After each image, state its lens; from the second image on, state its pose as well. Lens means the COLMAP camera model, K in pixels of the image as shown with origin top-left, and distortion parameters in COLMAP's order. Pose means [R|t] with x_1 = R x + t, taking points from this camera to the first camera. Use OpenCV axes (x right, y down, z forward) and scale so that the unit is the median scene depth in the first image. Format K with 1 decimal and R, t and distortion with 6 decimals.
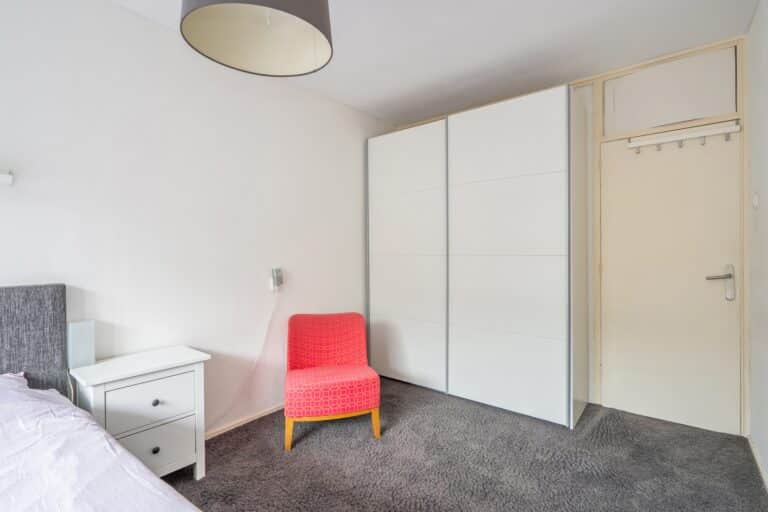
lens RADIAL K [[353.0, 0, 384.0], [0, 353.0, 256.0], [0, 0, 1]] dist [-0.000168, 0.000001]
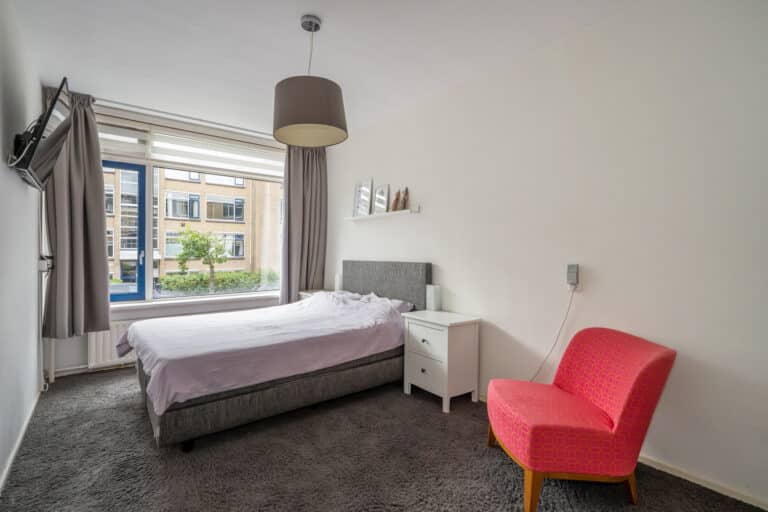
lens RADIAL K [[353.0, 0, 384.0], [0, 353.0, 256.0], [0, 0, 1]] dist [-0.000168, 0.000001]
pose [[-0.197061, 0.017413, -0.980237, 0.928257], [-0.009523, 0.999761, 0.019674, 0.004691], [0.980345, 0.013211, -0.196848, 1.102368]]
